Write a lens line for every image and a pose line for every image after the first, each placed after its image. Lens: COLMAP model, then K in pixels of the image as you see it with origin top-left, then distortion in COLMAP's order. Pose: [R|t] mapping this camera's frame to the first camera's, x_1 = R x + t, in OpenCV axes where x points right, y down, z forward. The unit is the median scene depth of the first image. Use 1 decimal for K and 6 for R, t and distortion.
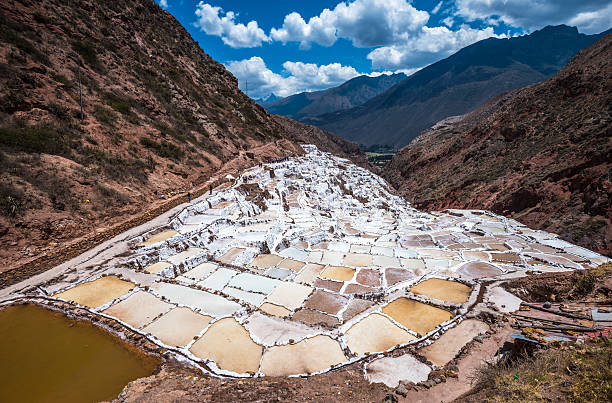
lens RADIAL K [[292.2, 0, 302.1], [0, 292.2, 200.6], [0, 0, 1]] dist [-0.045222, 0.002310]
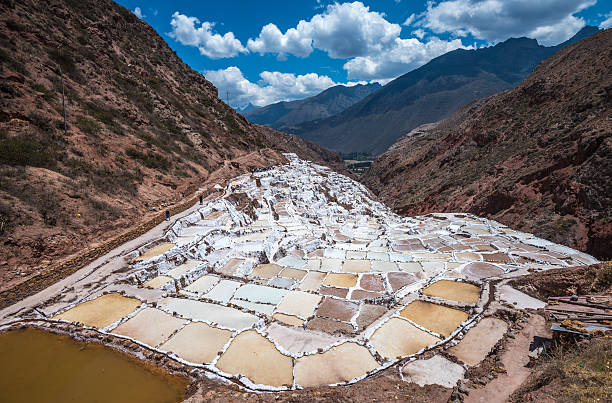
lens RADIAL K [[292.2, 0, 302.4], [0, 292.2, 200.1], [0, 0, 1]] dist [-0.045222, 0.002310]
pose [[0.997175, -0.026637, 0.070238, -0.023857], [0.028788, 0.999142, -0.029790, 0.000286], [-0.069384, 0.031727, 0.997085, 0.000944]]
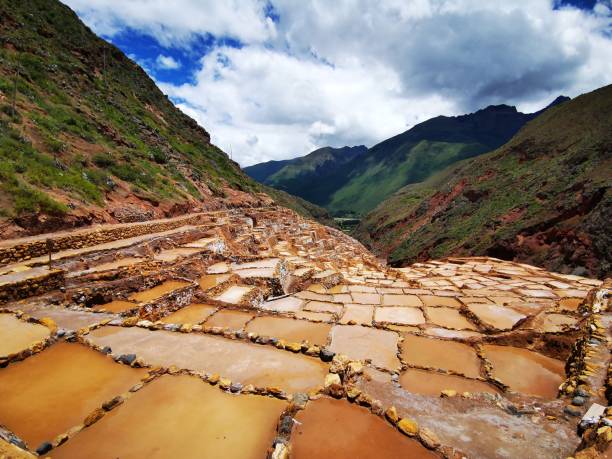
lens RADIAL K [[287.7, 0, 304.1], [0, 287.7, 228.7], [0, 0, 1]] dist [0.002383, -0.007739]
pose [[0.992541, -0.001105, 0.121907, -0.057400], [0.017223, 0.991201, -0.131241, 0.045736], [-0.120690, 0.132361, 0.983826, 0.116699]]
